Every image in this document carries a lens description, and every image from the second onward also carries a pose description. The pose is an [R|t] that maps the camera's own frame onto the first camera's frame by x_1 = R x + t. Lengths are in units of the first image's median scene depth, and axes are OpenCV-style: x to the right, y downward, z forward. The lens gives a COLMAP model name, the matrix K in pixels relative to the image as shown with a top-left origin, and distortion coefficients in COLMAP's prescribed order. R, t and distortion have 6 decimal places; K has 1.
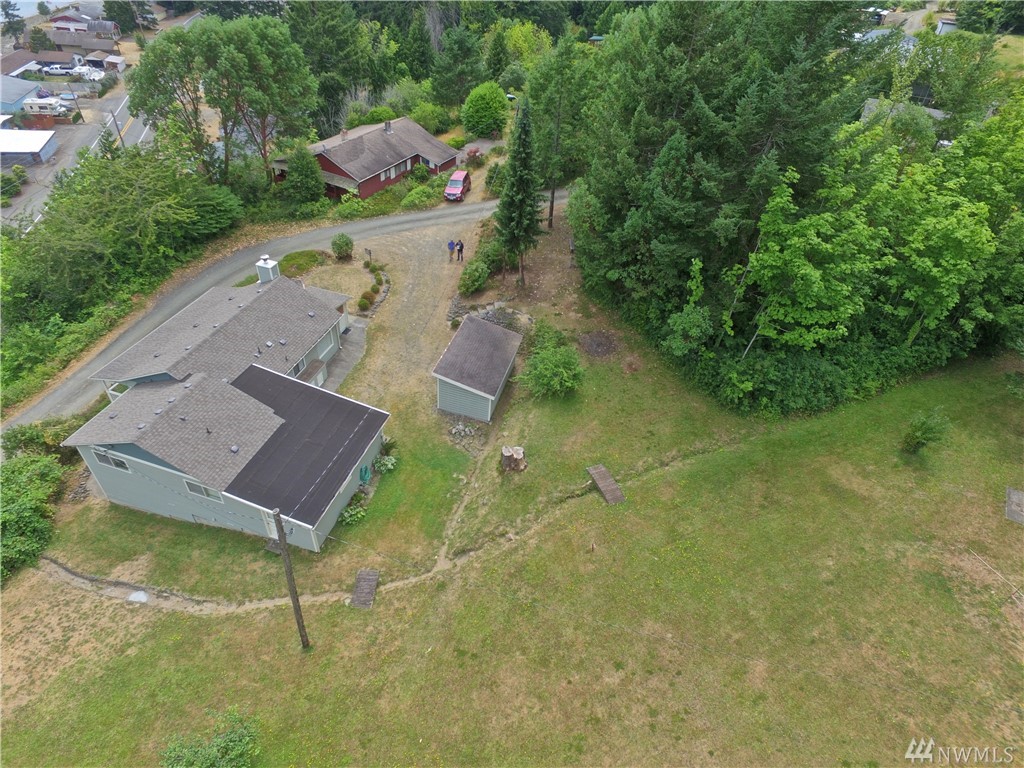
lens RADIAL K [[600.8, 0, 518.1], [0, 600.8, 384.1], [0, 0, 1]] dist [-0.005005, 0.001303]
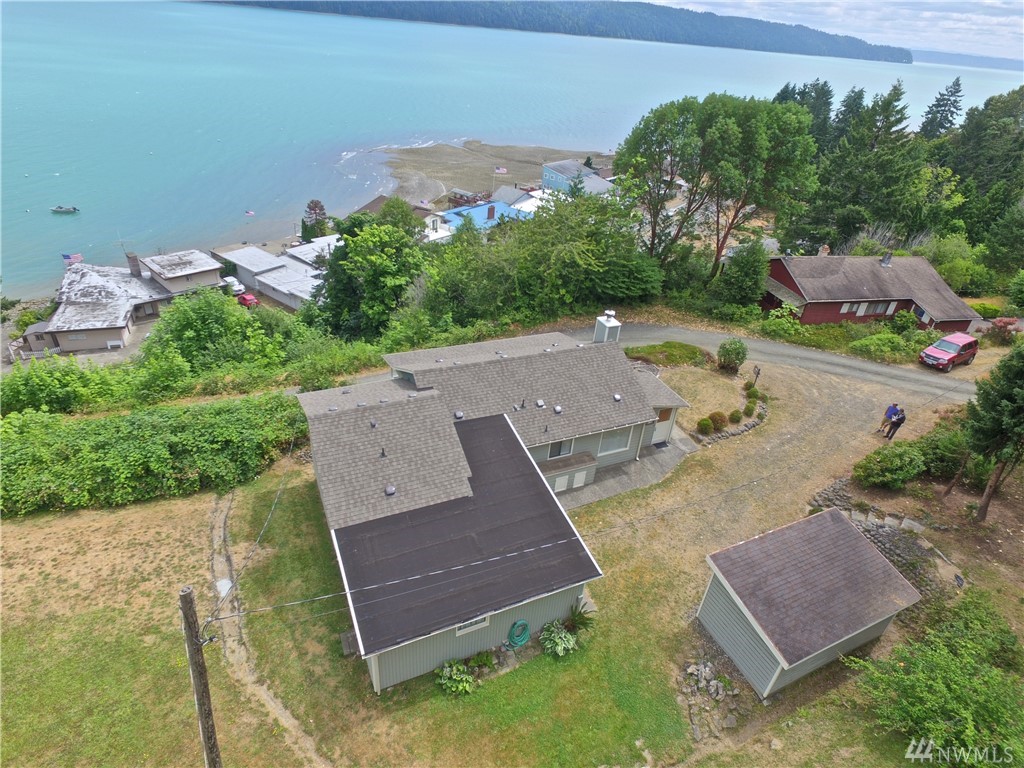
lens RADIAL K [[600.8, 0, 518.1], [0, 600.8, 384.1], [0, 0, 1]] dist [-0.005005, 0.001303]
pose [[0.664515, 0.373187, -0.647419, 0.036848], [-0.510504, 0.859399, -0.028608, -0.039478], [0.545715, 0.349521, 0.761597, 0.305977]]
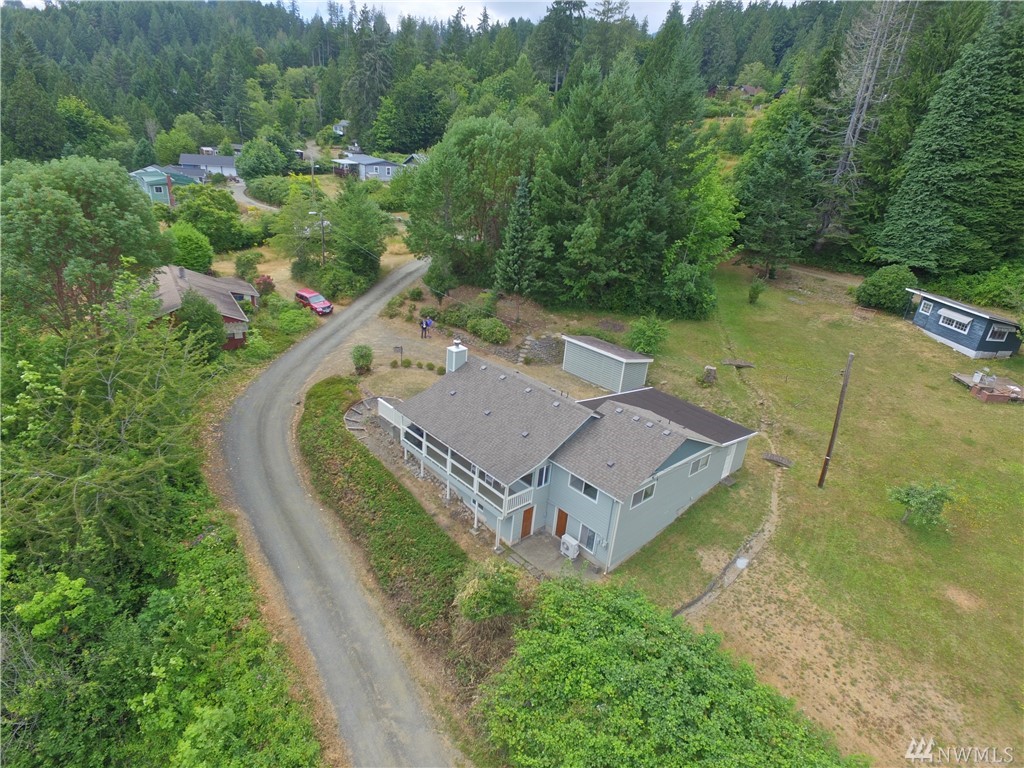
lens RADIAL K [[600.8, 0, 518.1], [0, 600.8, 384.1], [0, 0, 1]] dist [-0.005005, 0.001303]
pose [[0.513779, -0.372136, 0.773011, -0.976023], [0.525333, 0.848816, 0.059468, -0.132348], [-0.678274, 0.375535, 0.631599, 0.275050]]
